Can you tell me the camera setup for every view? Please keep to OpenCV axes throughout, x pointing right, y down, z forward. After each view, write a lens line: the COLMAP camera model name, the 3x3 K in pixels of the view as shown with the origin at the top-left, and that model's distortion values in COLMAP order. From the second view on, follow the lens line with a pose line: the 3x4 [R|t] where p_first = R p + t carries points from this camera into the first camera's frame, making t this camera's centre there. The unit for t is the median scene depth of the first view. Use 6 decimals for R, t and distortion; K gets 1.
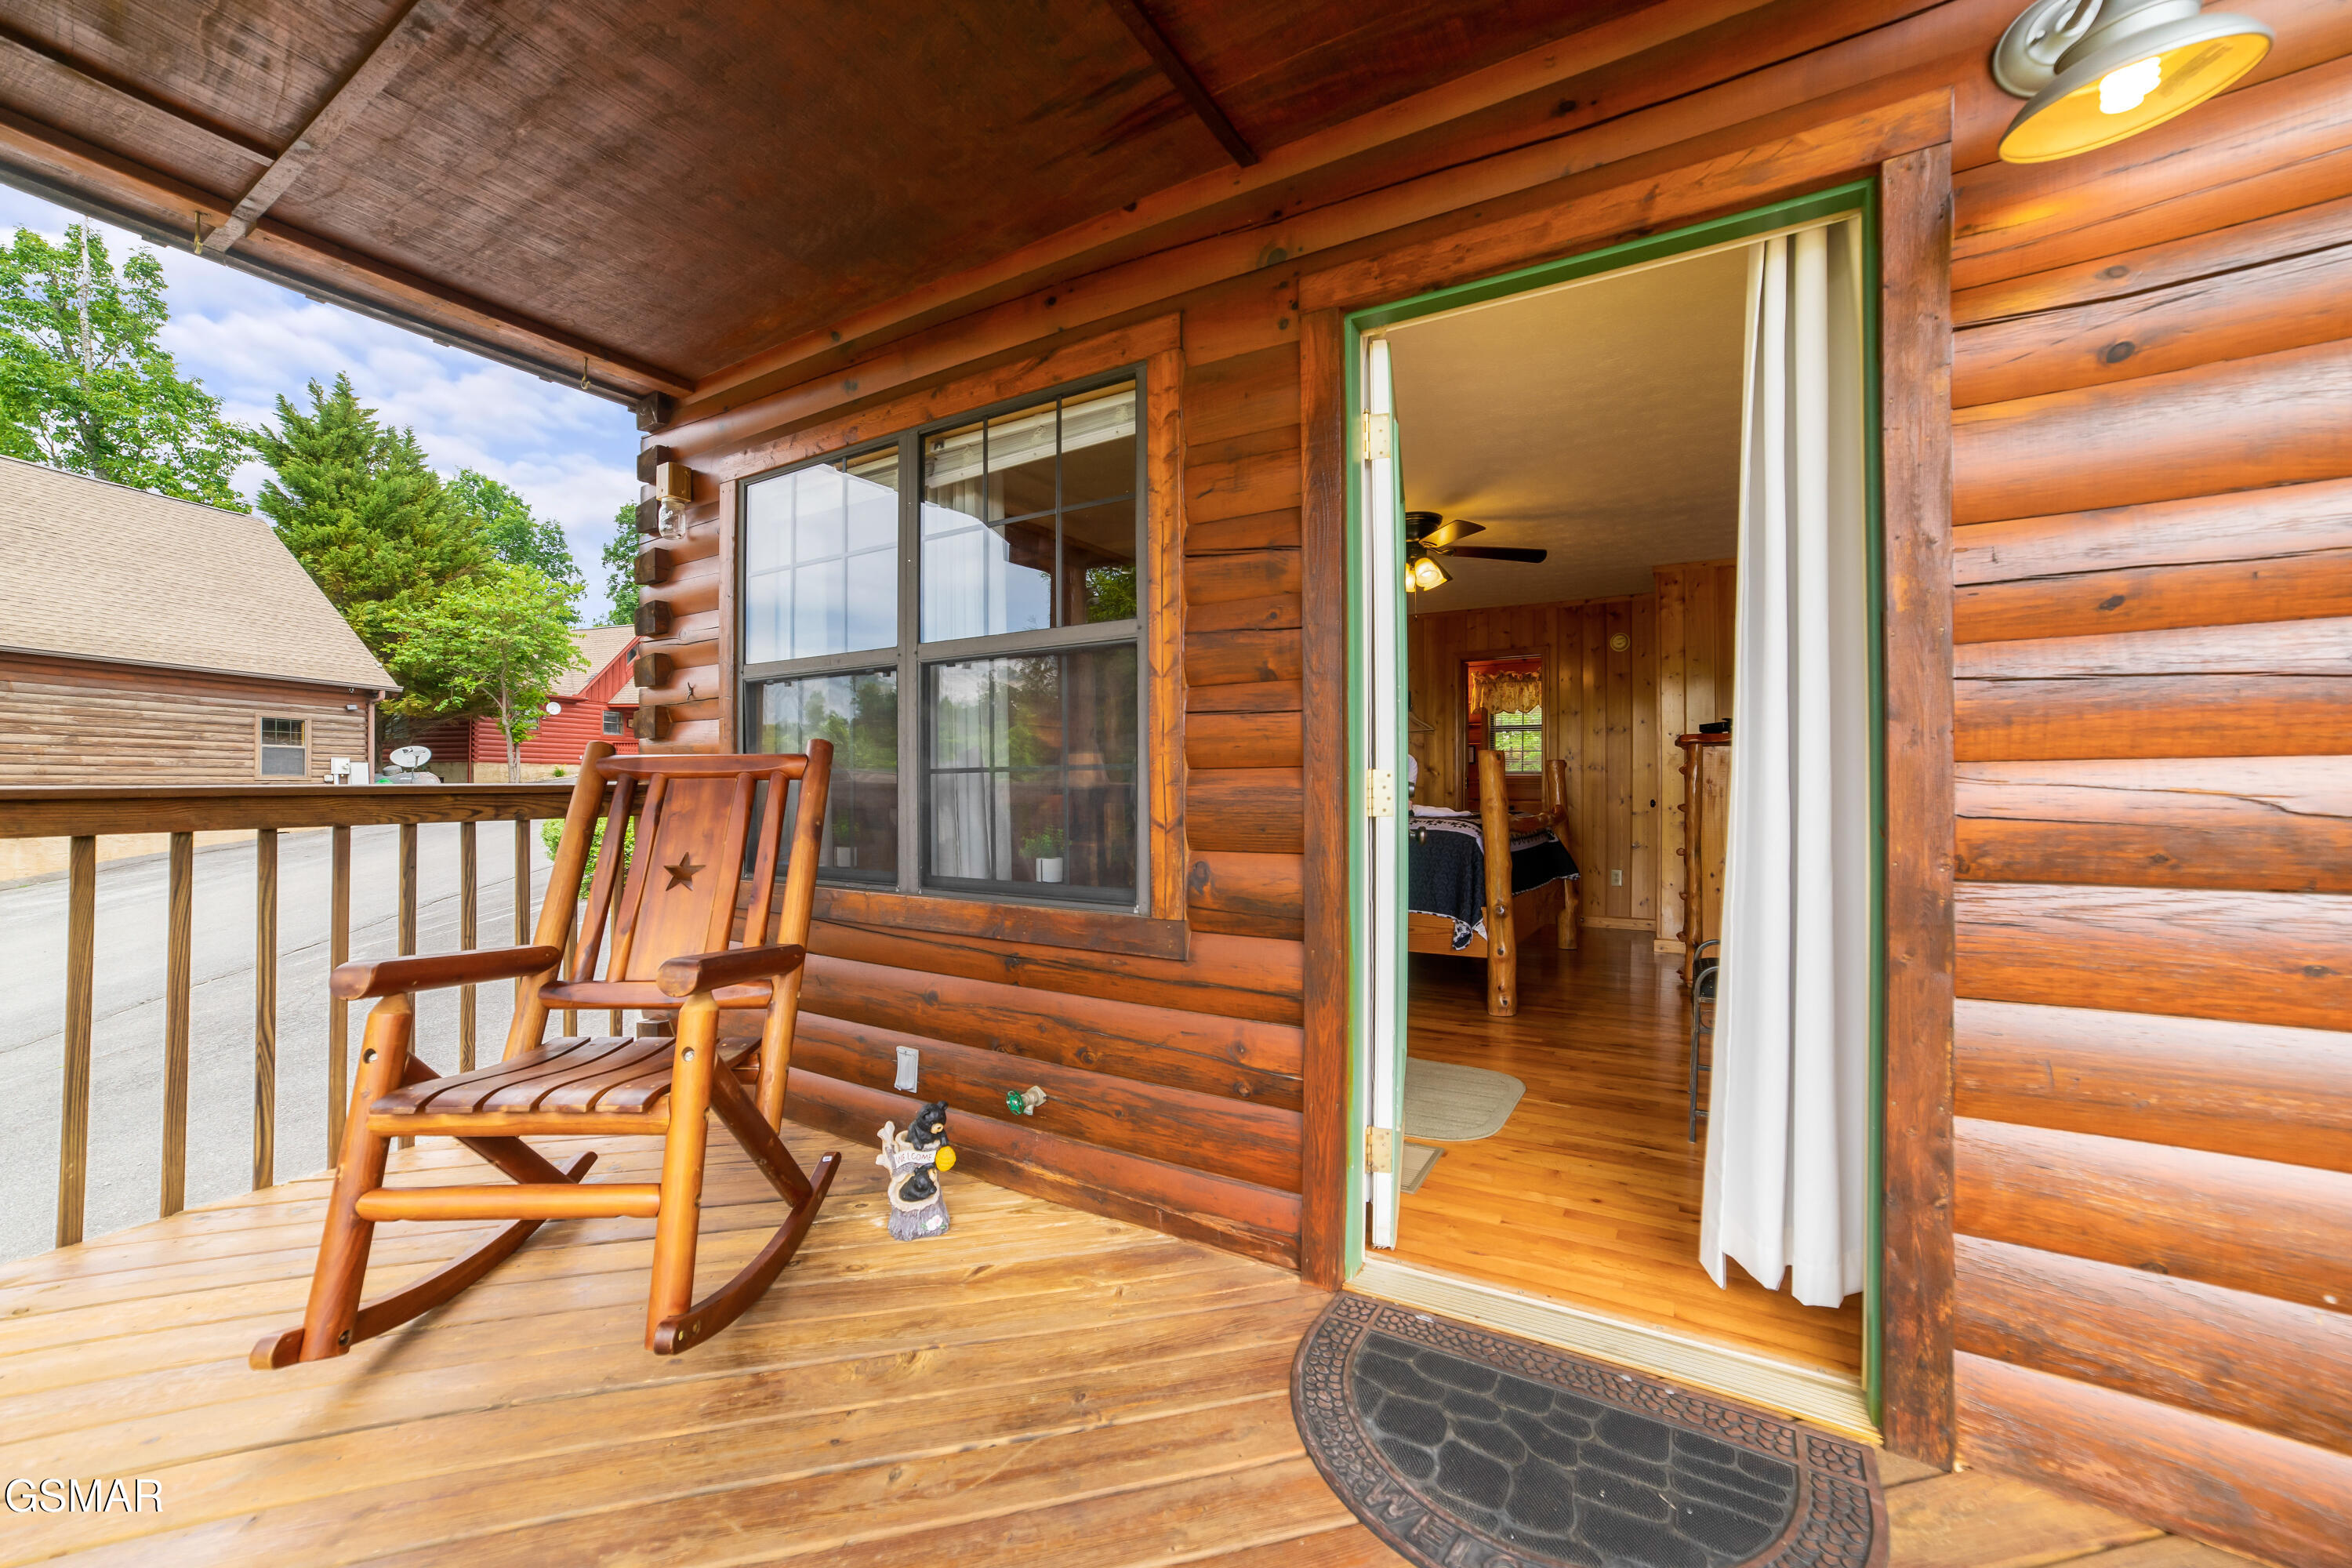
lens RADIAL K [[969.8, 0, 1162.5], [0, 969.8, 785.3], [0, 0, 1]] dist [-0.010486, 0.007935]
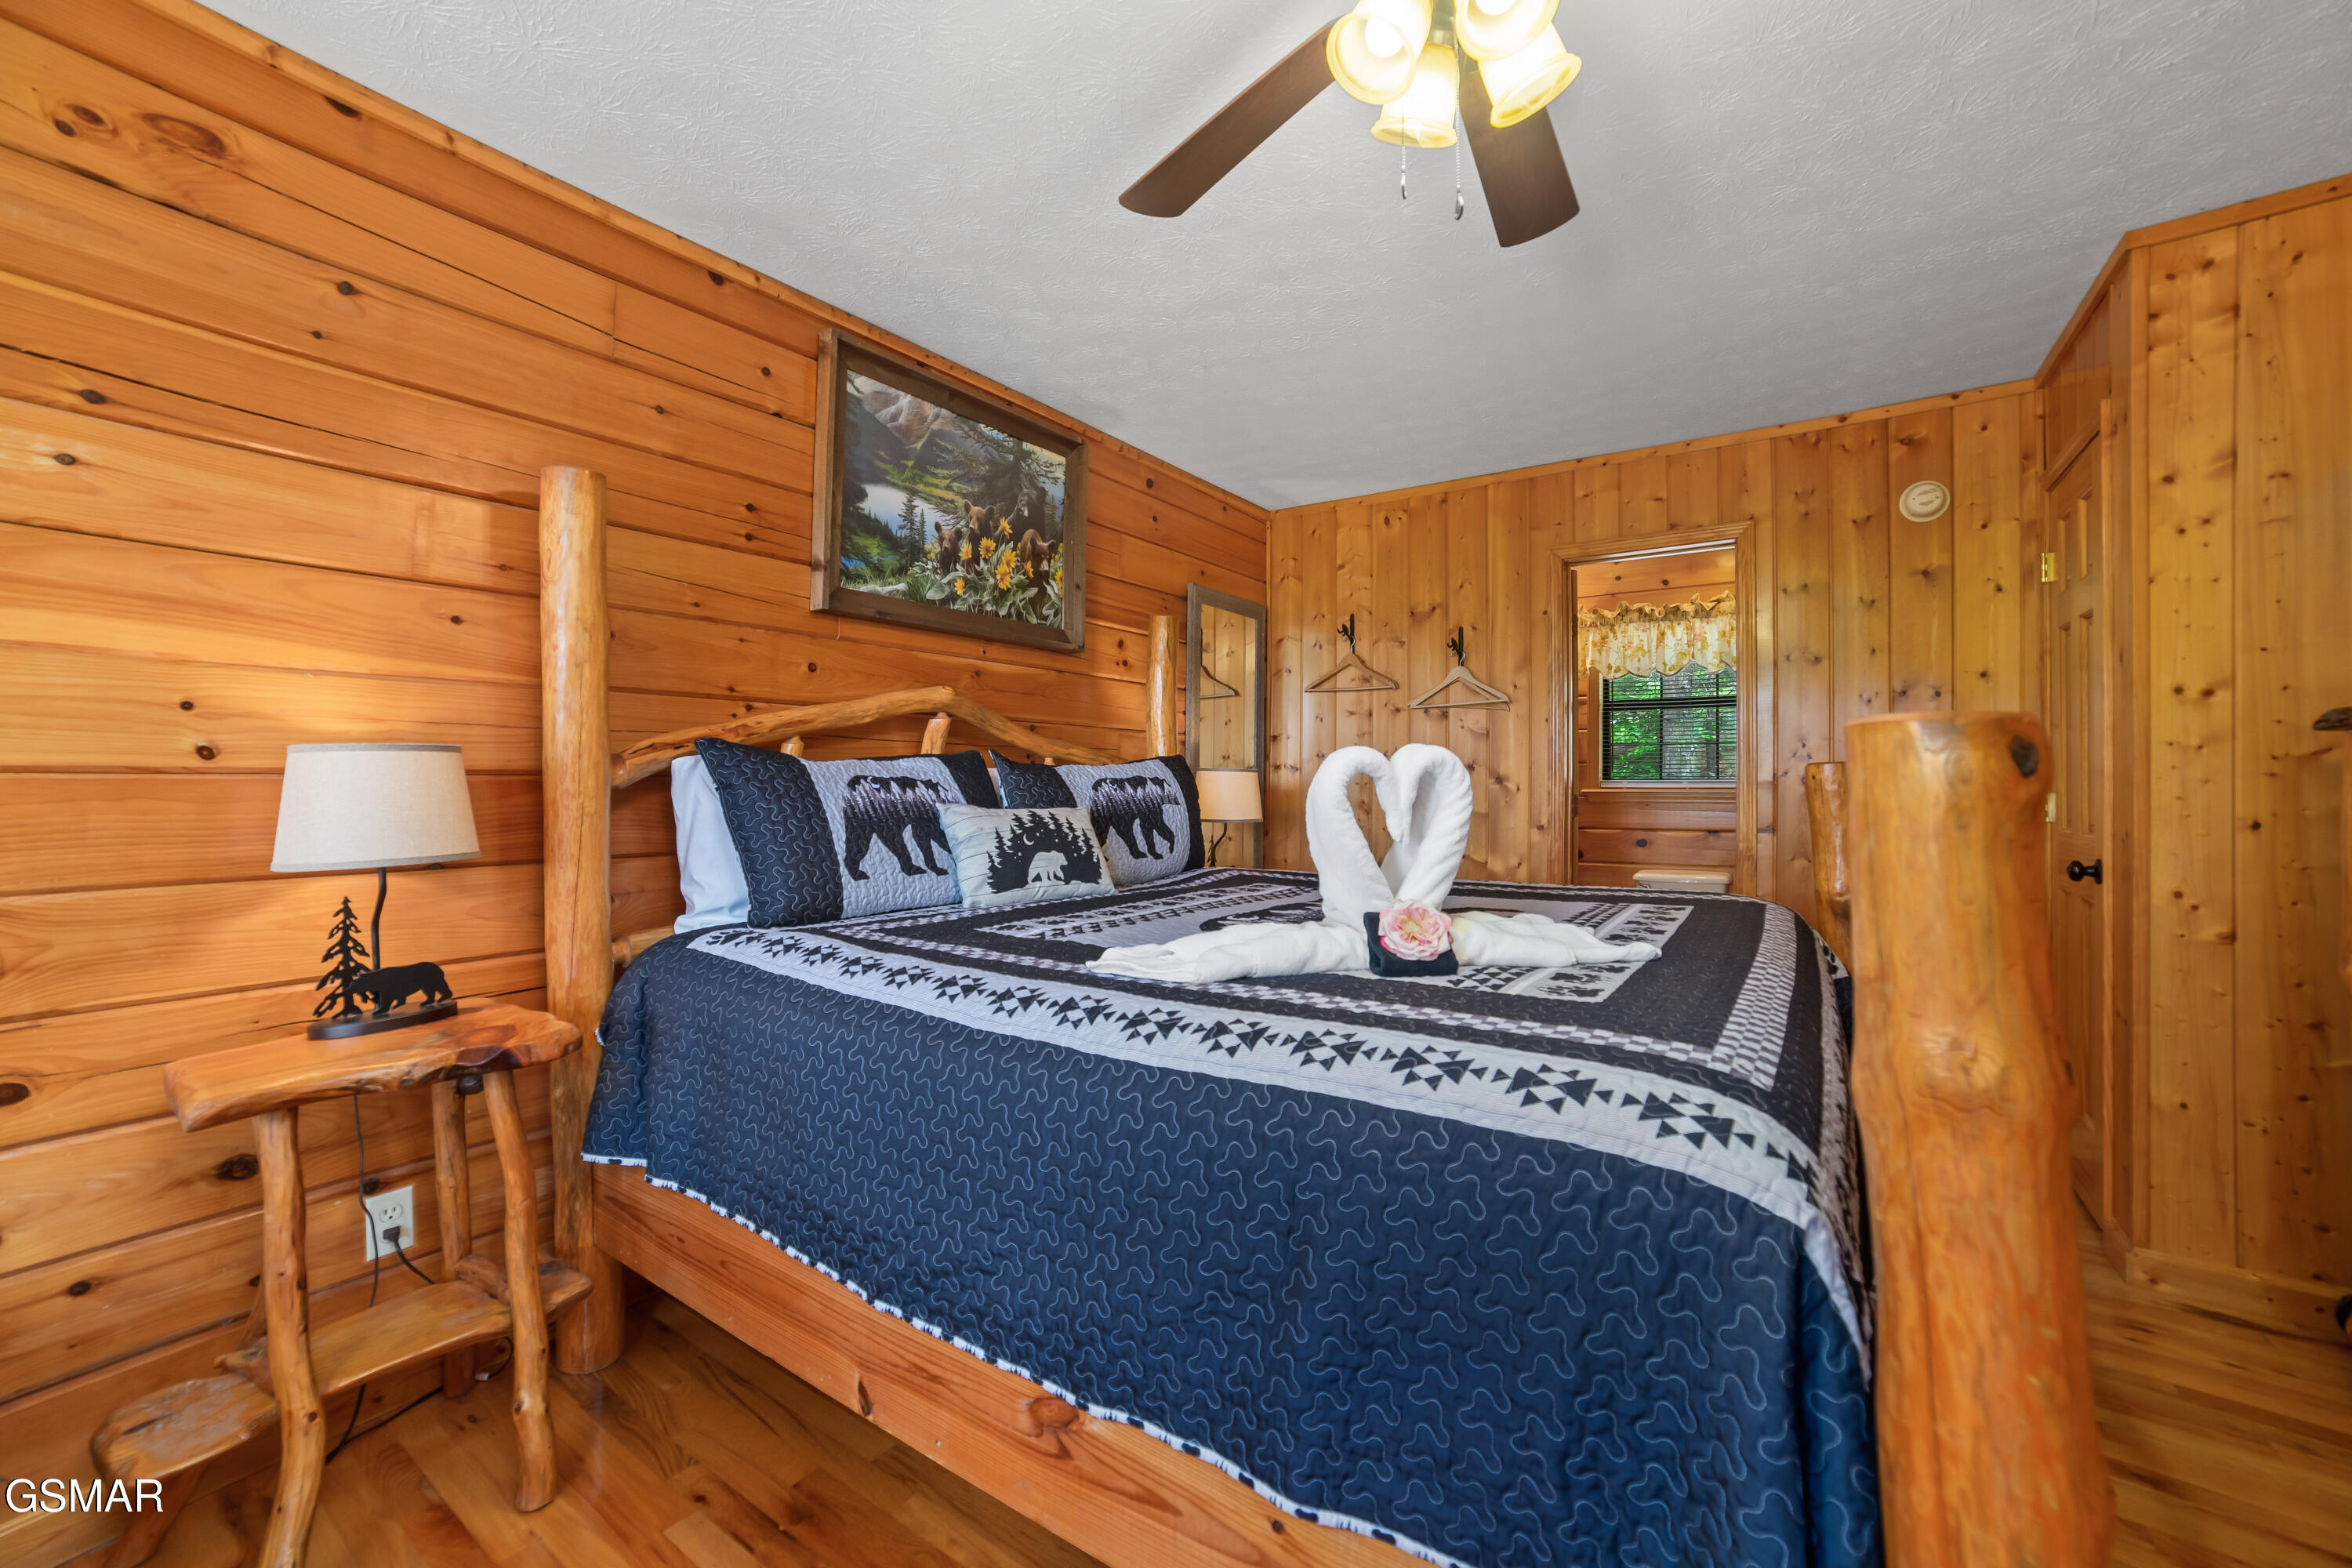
lens RADIAL K [[969.8, 0, 1172.5], [0, 969.8, 779.7], [0, 0, 1]] dist [-0.010486, 0.007935]
pose [[0.998973, -0.002233, -0.045244, 0.142320], [0.002064, 0.999991, -0.003795, -0.015787], [0.045252, 0.003698, 0.998969, 0.542957]]
